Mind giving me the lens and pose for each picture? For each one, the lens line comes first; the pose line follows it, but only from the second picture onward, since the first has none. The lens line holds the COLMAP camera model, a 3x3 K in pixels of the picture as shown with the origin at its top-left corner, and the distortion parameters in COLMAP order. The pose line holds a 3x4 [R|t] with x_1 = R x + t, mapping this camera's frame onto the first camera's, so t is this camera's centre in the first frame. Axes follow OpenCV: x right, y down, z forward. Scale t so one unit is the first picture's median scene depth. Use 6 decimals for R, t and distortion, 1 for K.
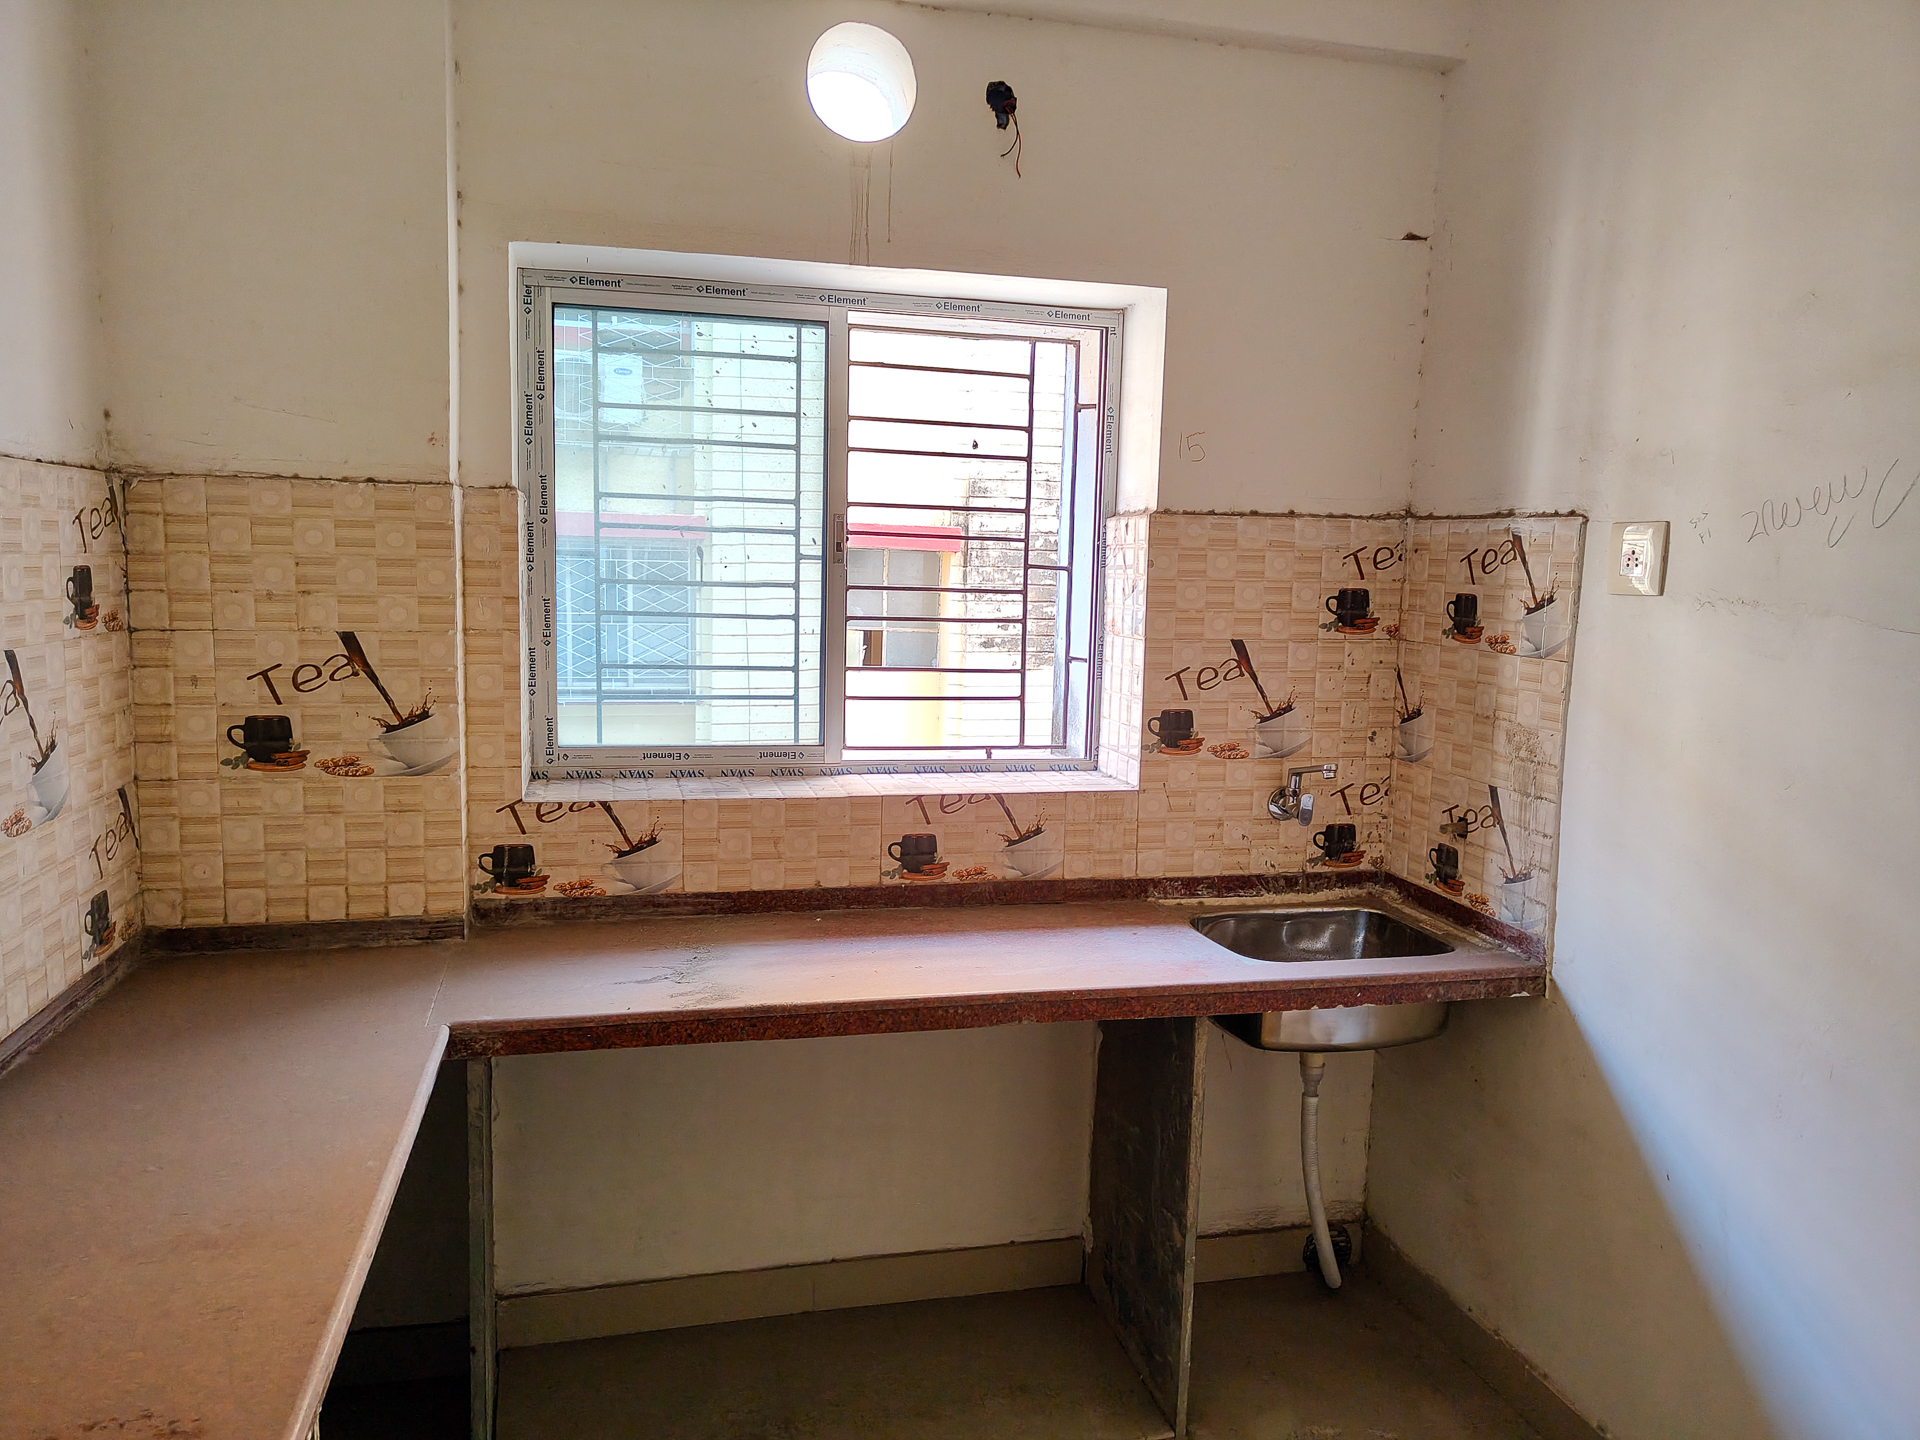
lens RADIAL K [[1336.3, 0, 949.3], [0, 1336.3, 724.4], [0, 0, 1]] dist [-0.004468, 0.000788]
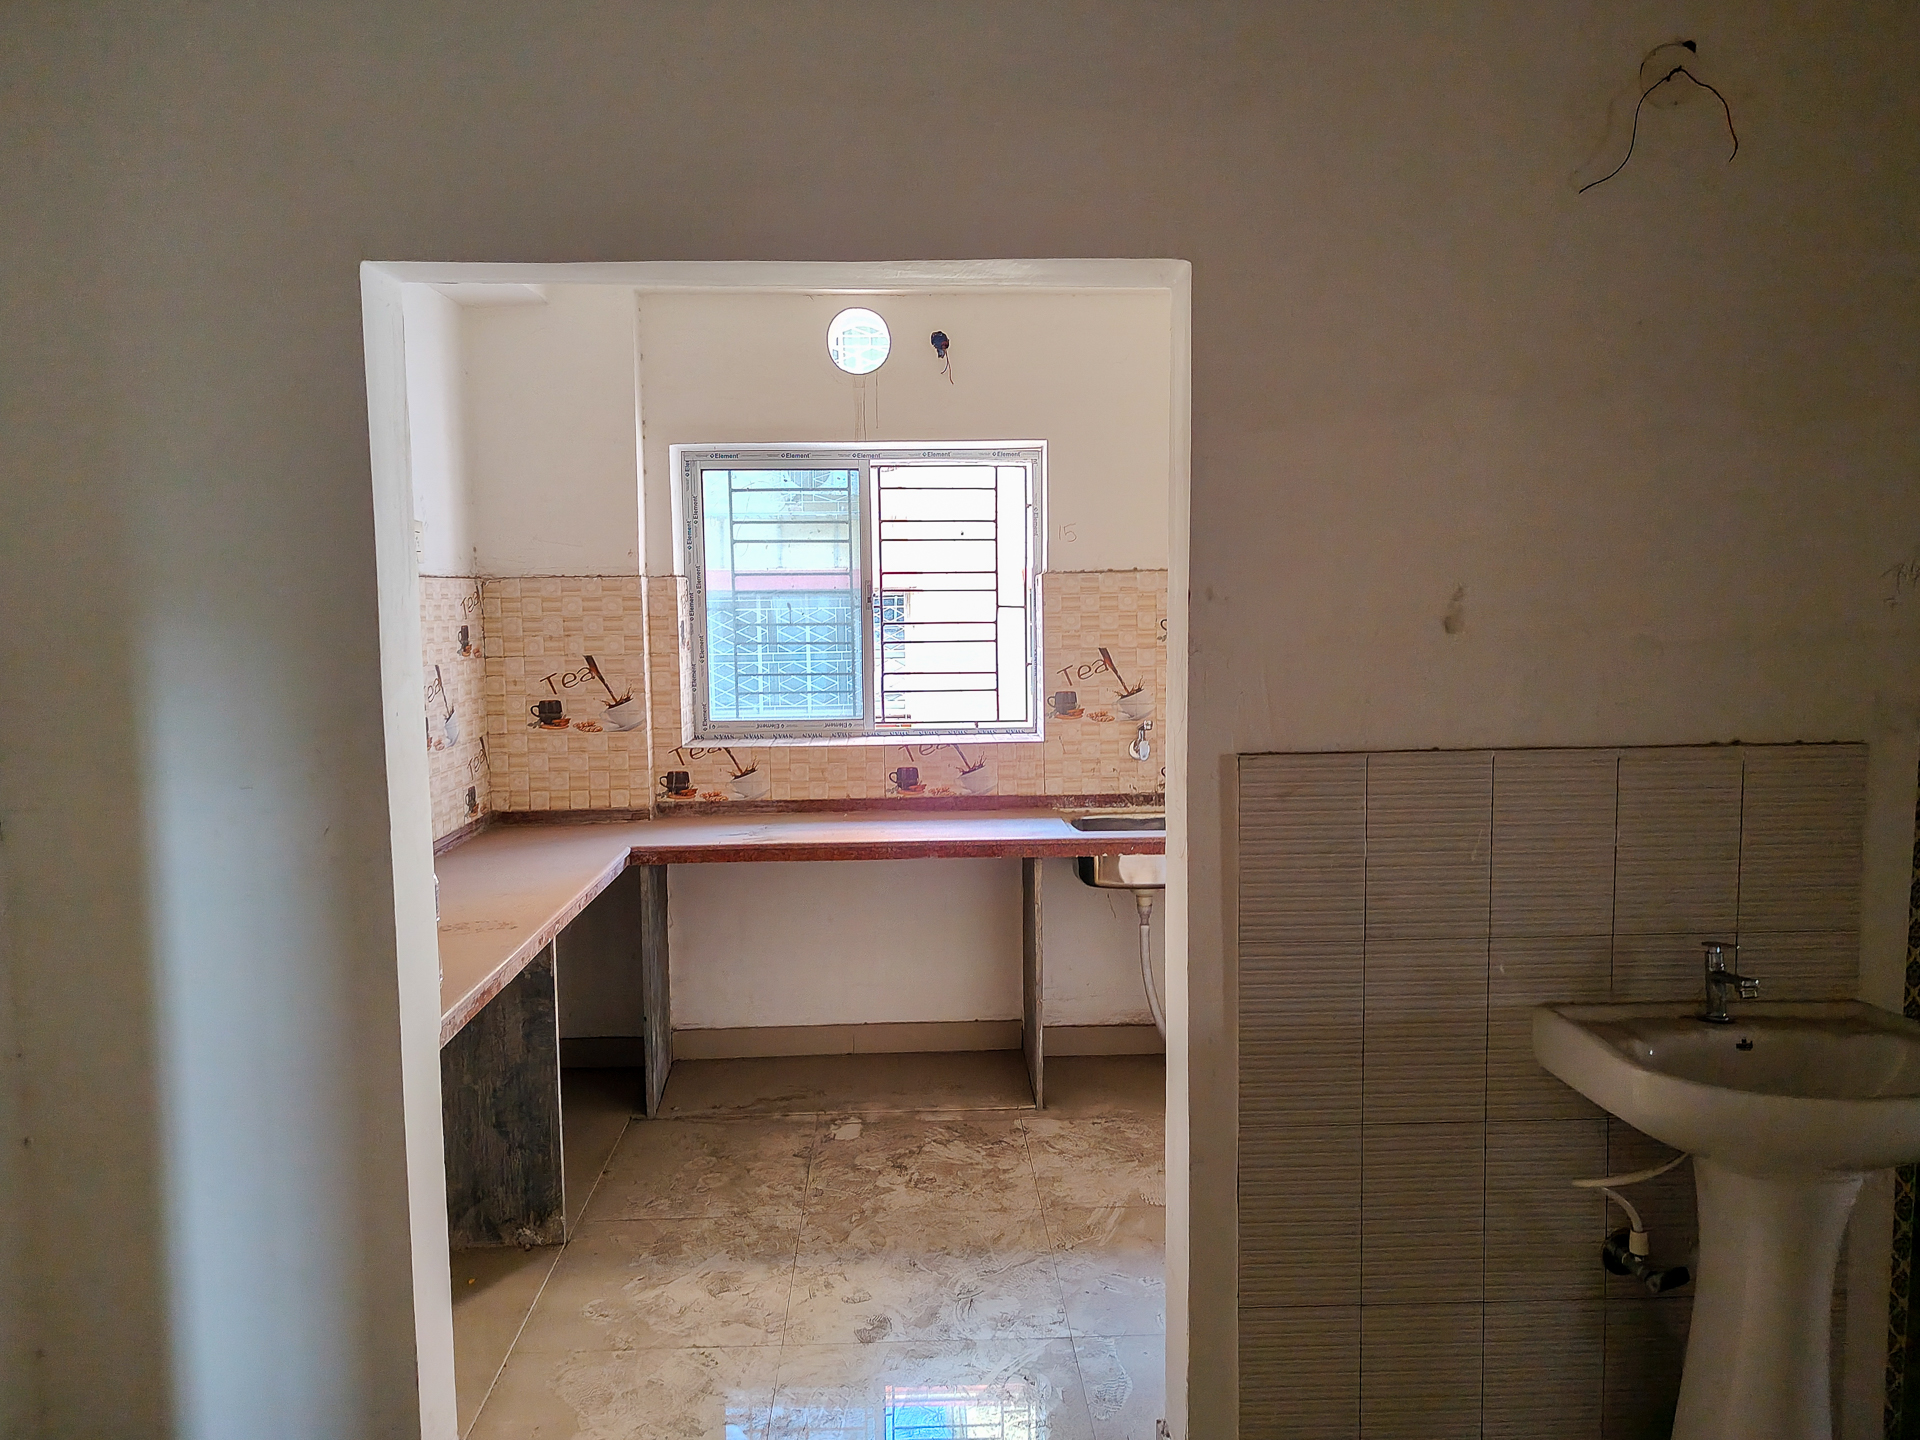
lens RADIAL K [[1336.3, 0, 969.7], [0, 1336.3, 713.3], [0, 0, 1]] dist [-0.004468, 0.000788]
pose [[0.981455, -0.020227, -0.190624, 0.401111], [0.013348, 0.999215, -0.037304, 0.082435], [0.191229, 0.034068, 0.980954, -0.689193]]
